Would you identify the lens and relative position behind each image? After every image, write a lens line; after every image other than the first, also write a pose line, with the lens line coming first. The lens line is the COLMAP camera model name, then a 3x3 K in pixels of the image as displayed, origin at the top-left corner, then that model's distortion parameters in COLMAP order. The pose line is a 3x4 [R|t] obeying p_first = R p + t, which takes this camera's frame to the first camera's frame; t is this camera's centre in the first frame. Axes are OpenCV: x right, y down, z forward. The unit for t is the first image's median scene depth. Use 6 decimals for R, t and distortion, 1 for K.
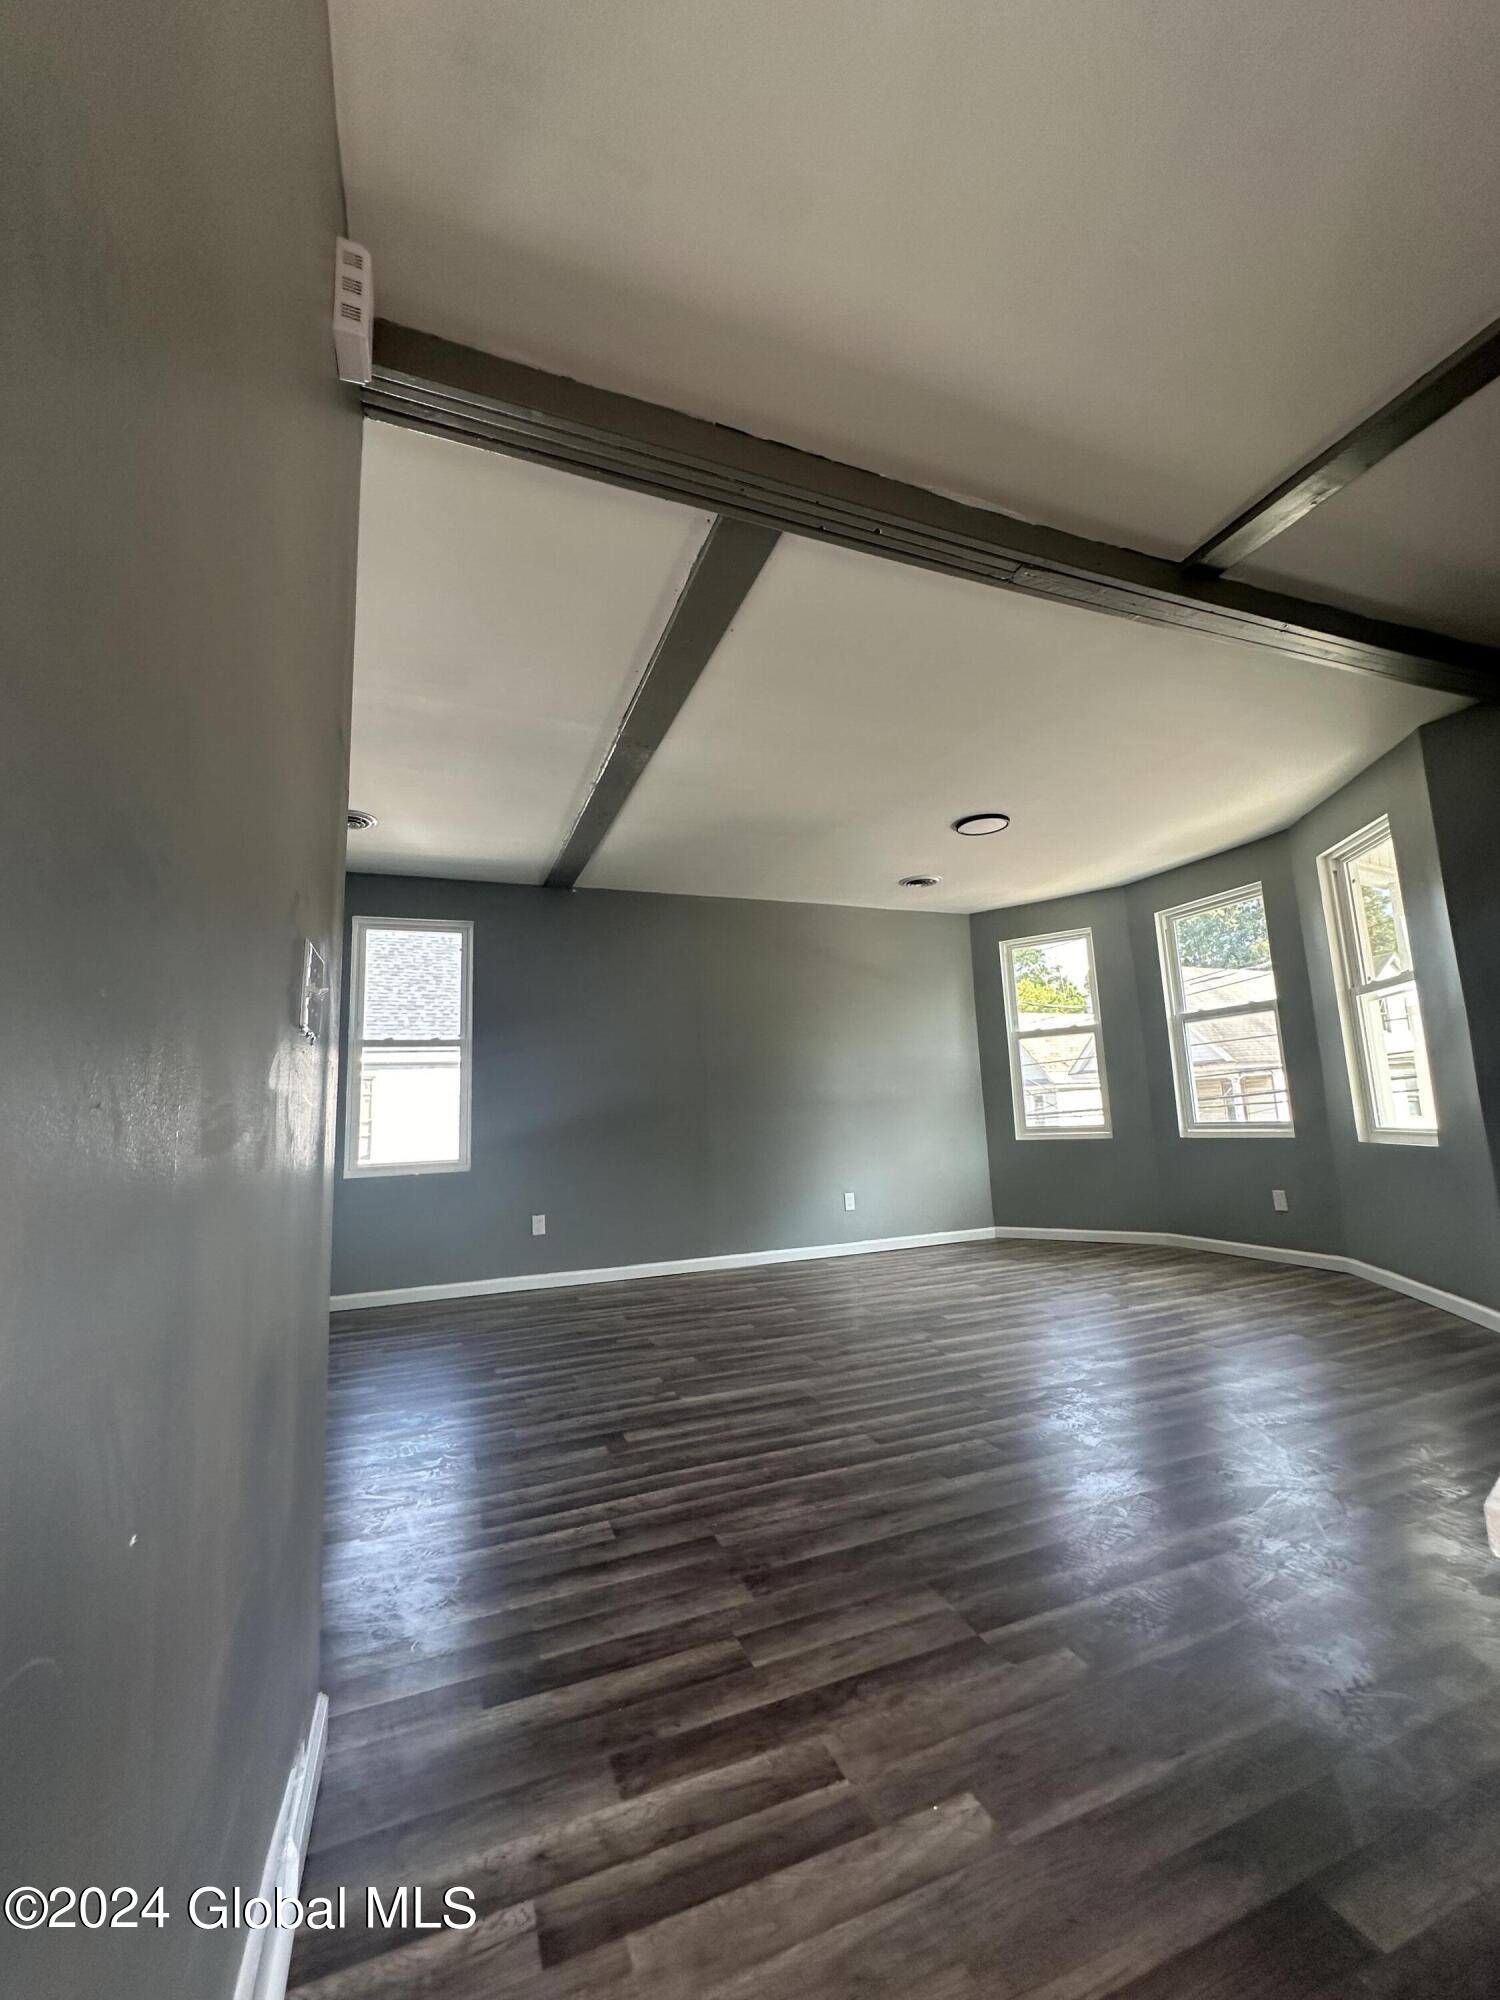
lens RADIAL K [[801.8, 0, 752.5], [0, 801.8, 997.5], [0, 0, 1]] dist [-0.001008, 0.001134]
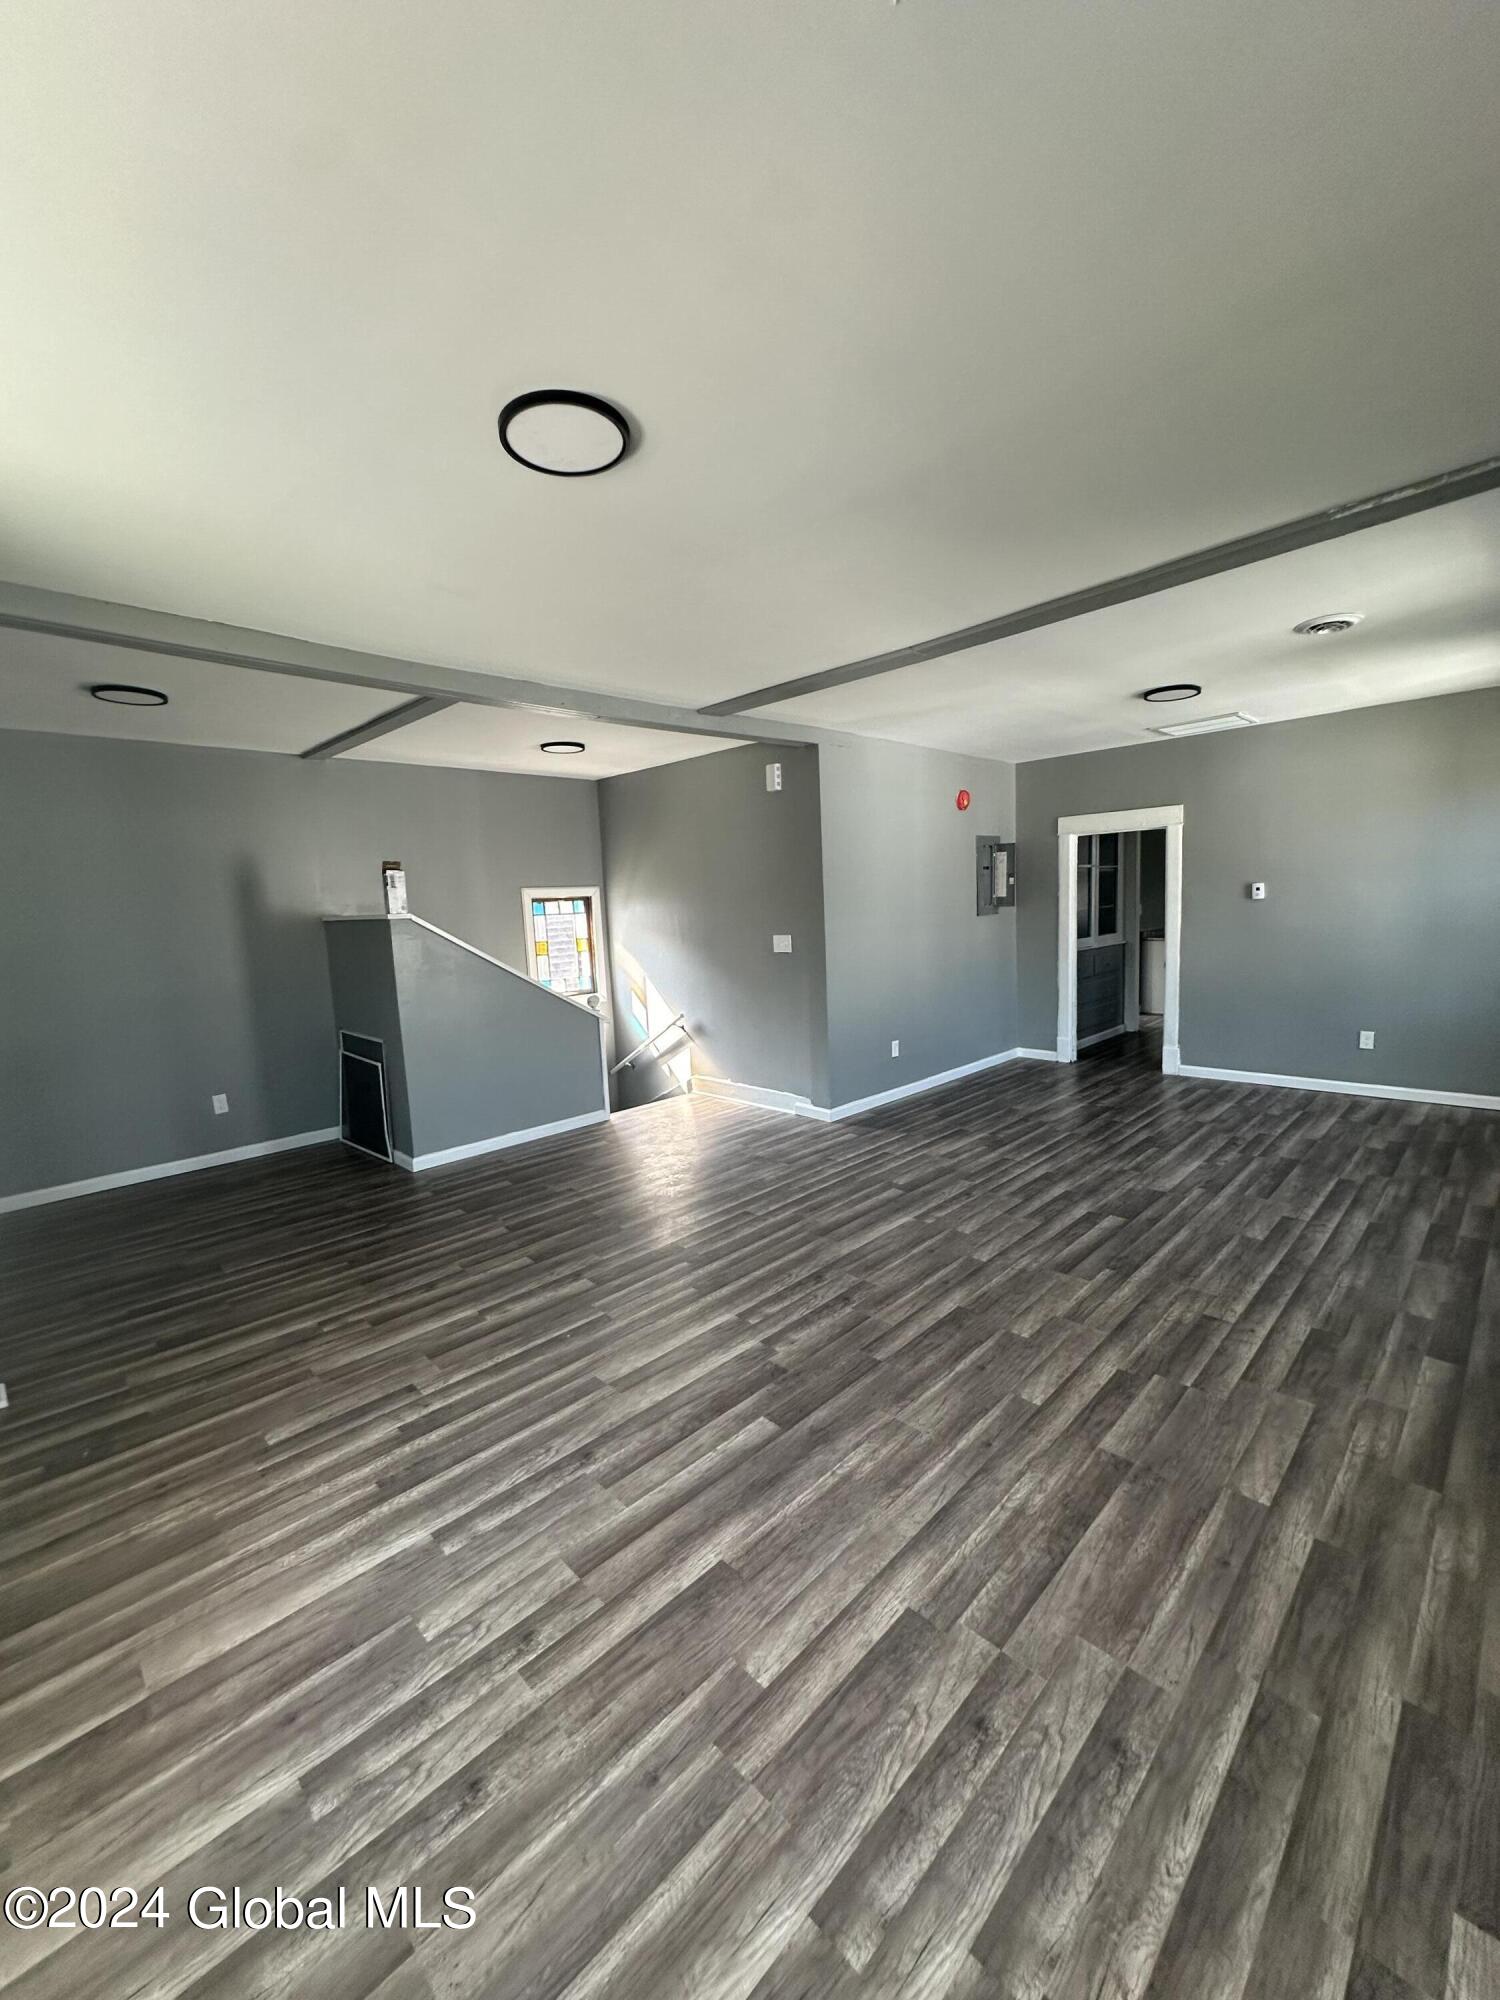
lens RADIAL K [[801.8, 0, 742.0], [0, 801.8, 1002.1], [0, 0, 1]] dist [-0.001008, 0.001134]
pose [[-0.919850, 0.127616, -0.370931, 0.512052], [0.137246, 0.990537, 0.000438, 0.102742], [0.367477, -0.050506, -0.928660, 1.816549]]
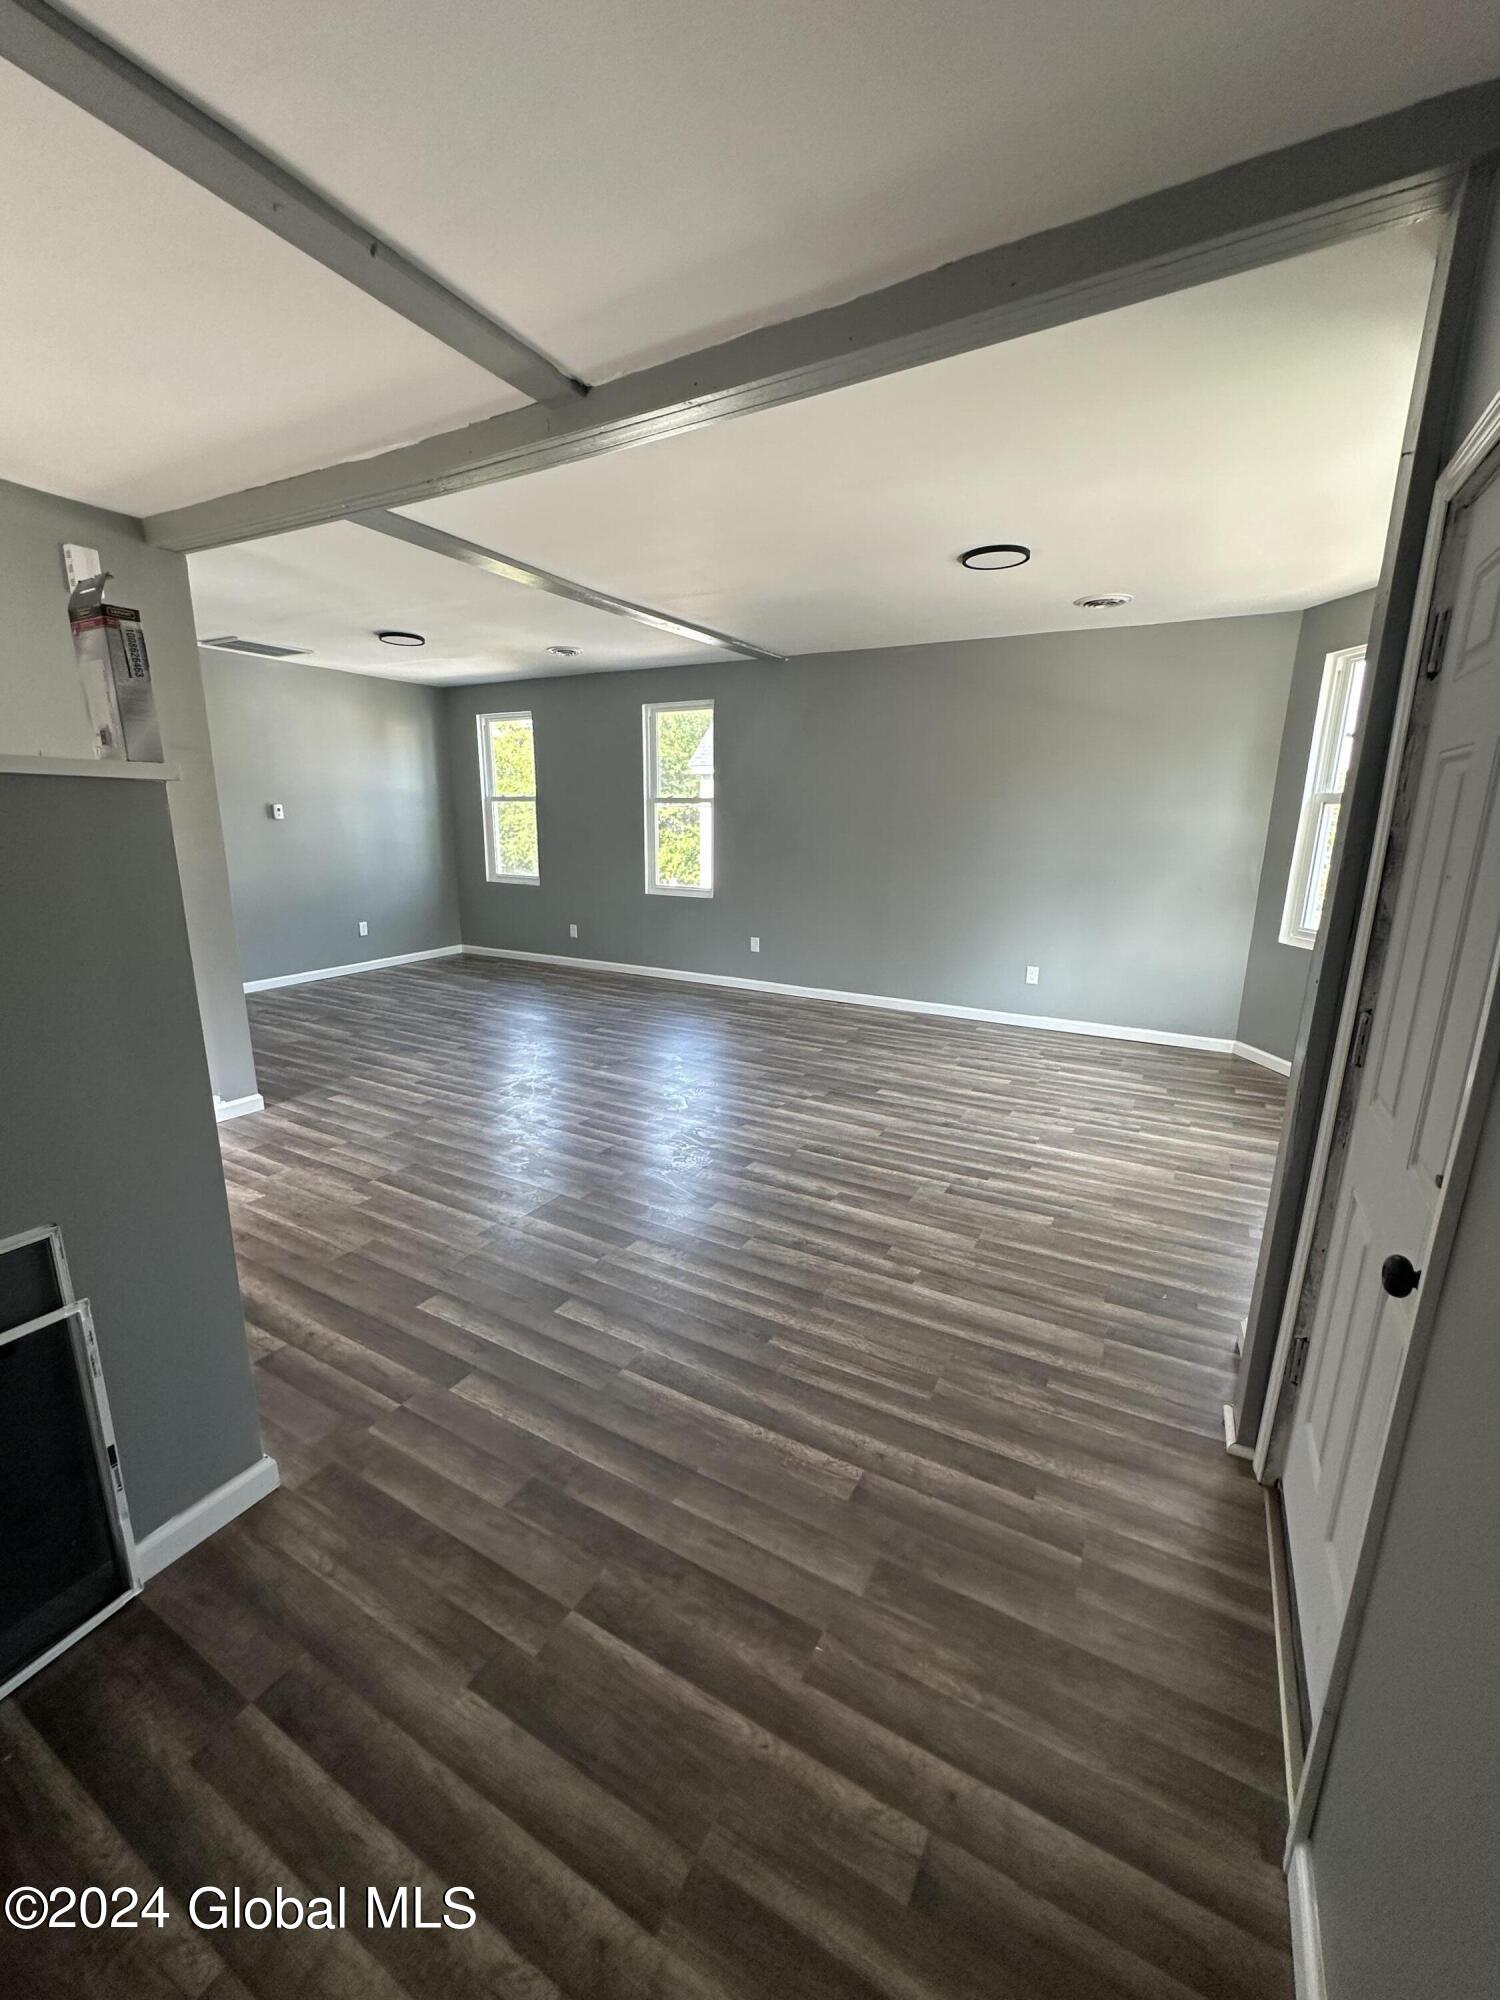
lens RADIAL K [[801.8, 0, 751.9], [0, 801.8, 998.2], [0, 0, 1]] dist [-0.001008, 0.001134]
pose [[0.632785, 0.220913, -0.742146, 1.069737], [0.079556, 0.934819, 0.346099, -0.133676], [0.770230, -0.278048, 0.573964, 0.314707]]
